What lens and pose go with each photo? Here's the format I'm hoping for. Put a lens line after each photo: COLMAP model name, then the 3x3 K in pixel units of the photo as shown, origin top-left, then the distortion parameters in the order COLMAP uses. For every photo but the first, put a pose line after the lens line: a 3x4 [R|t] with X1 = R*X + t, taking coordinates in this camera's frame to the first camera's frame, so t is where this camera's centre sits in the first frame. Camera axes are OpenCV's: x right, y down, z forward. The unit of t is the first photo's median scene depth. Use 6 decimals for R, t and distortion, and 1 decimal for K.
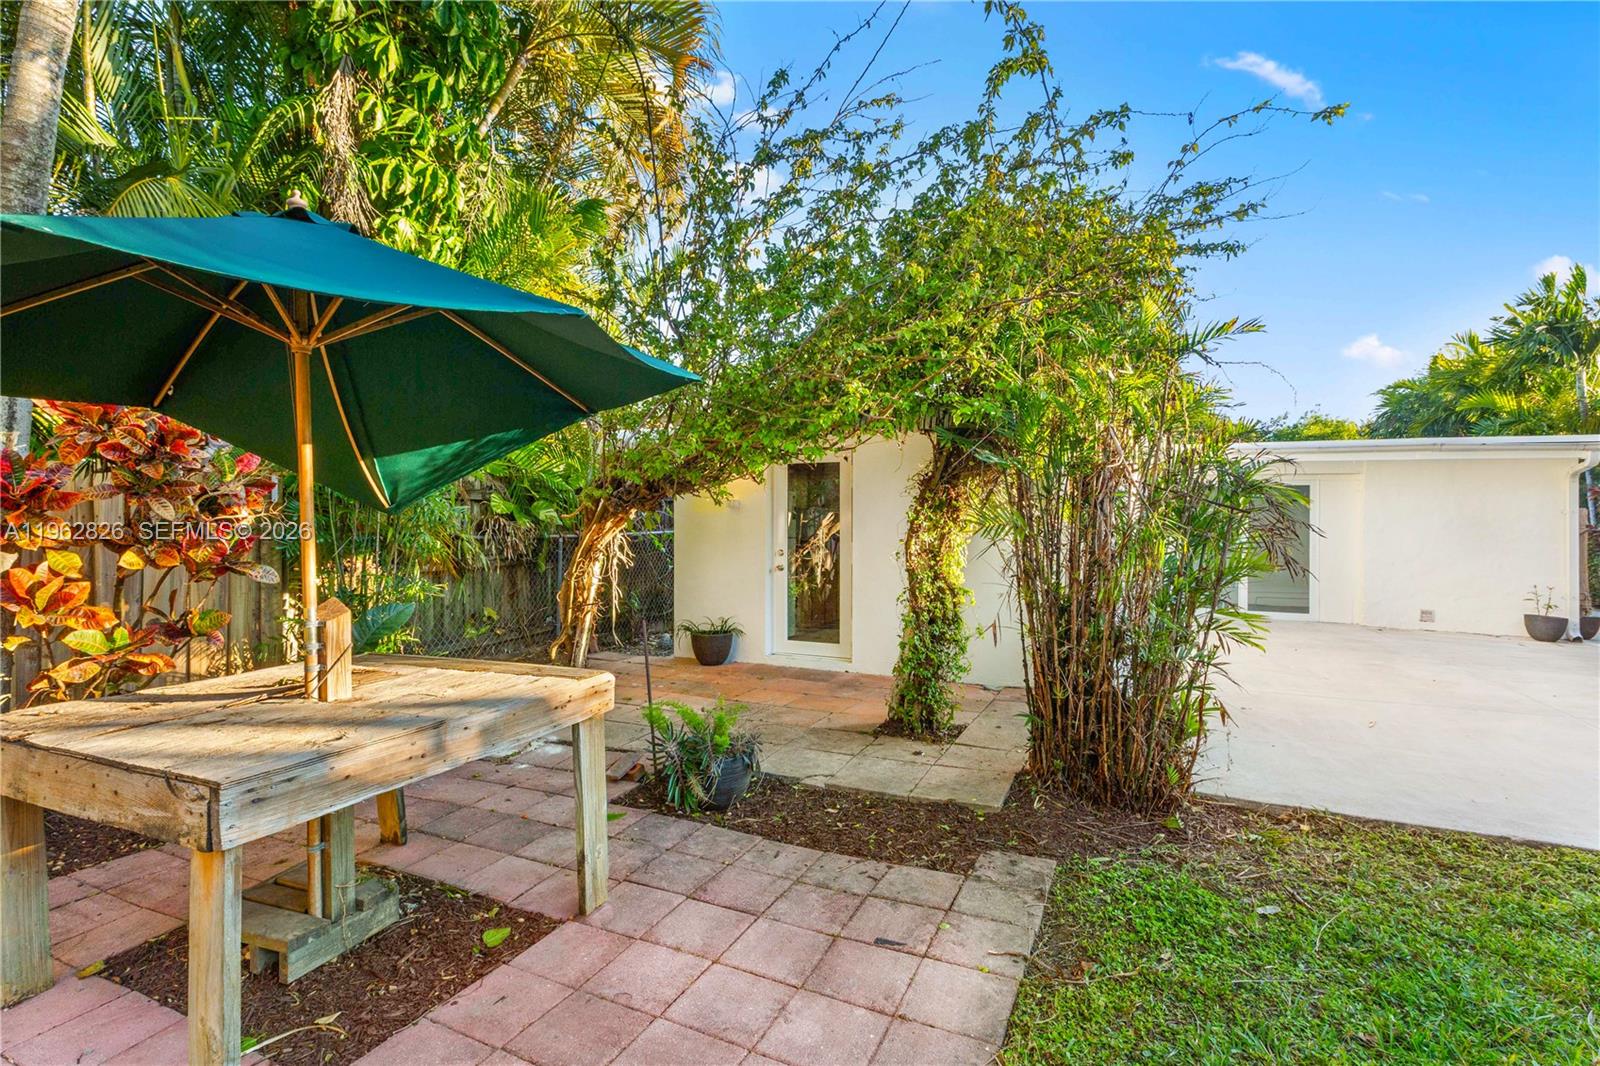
lens RADIAL K [[716.4, 0, 800.3], [0, 716.4, 522.1], [0, 0, 1]] dist [0.001977, -0.000091]
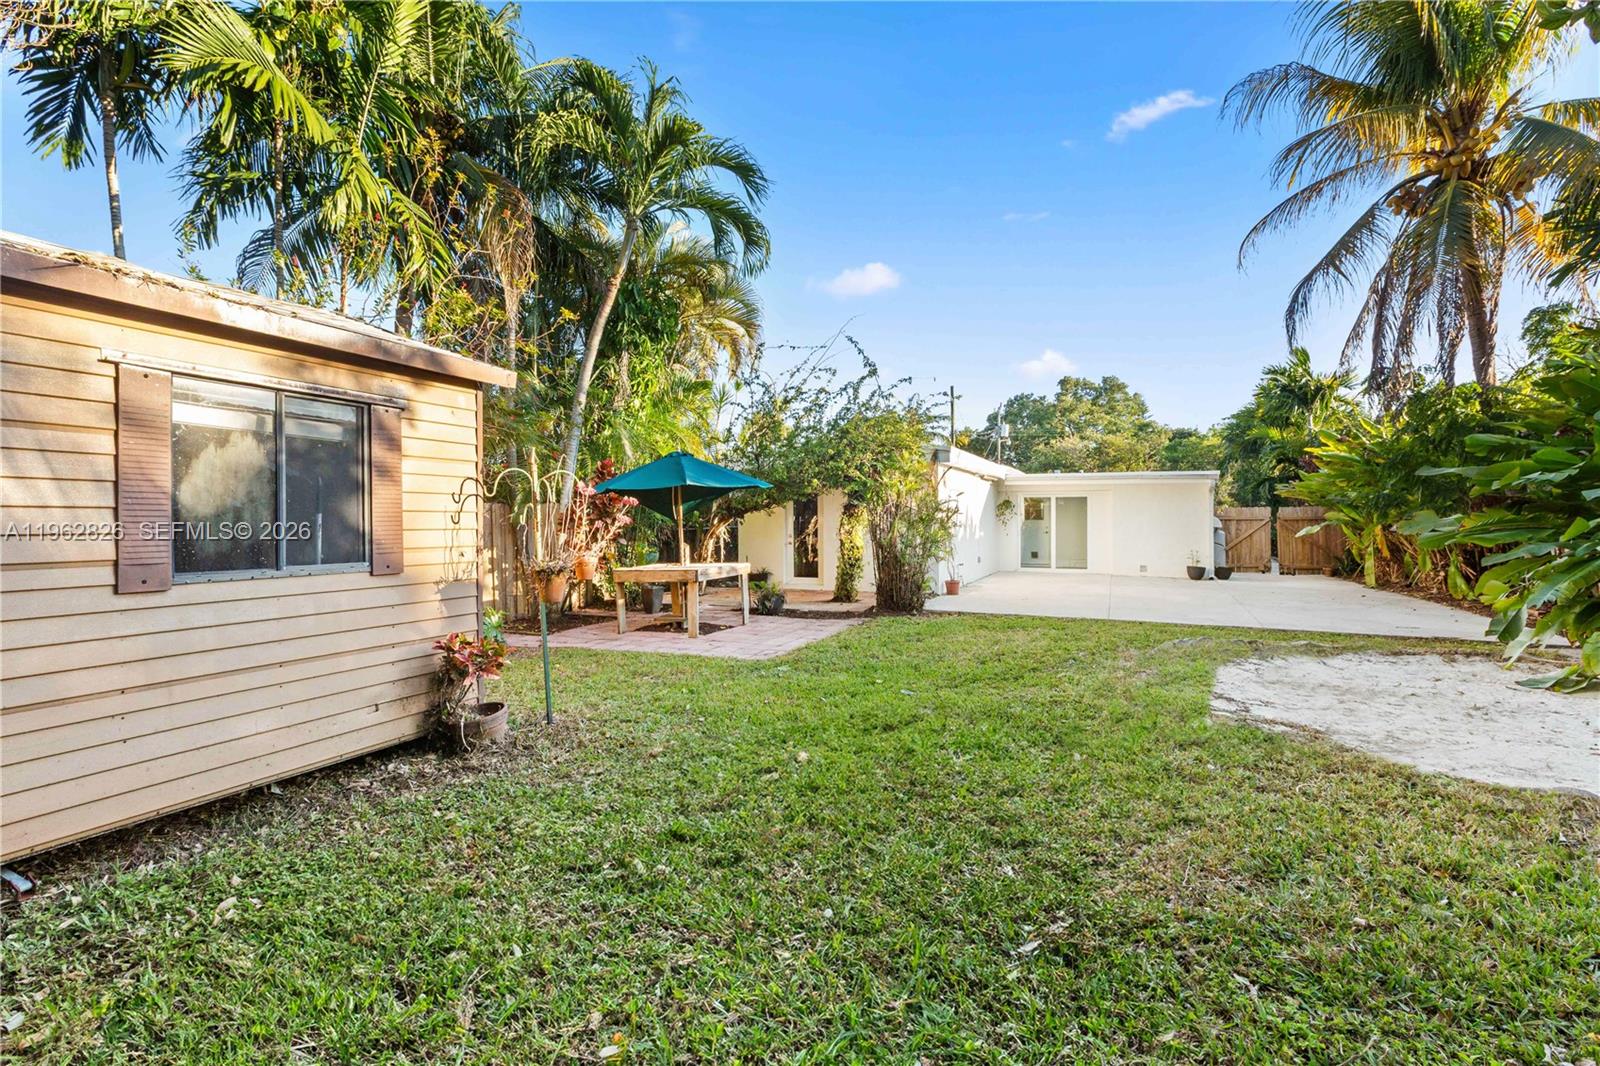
lens RADIAL K [[716.4, 0, 800.3], [0, 716.4, 522.1], [0, 0, 1]] dist [0.001977, -0.000091]
pose [[0.999935, -0.011325, 0.001447, -0.000246], [0.011317, 0.999924, 0.004876, -0.012453], [-0.001502, -0.004859, 0.999987, -1.633810]]
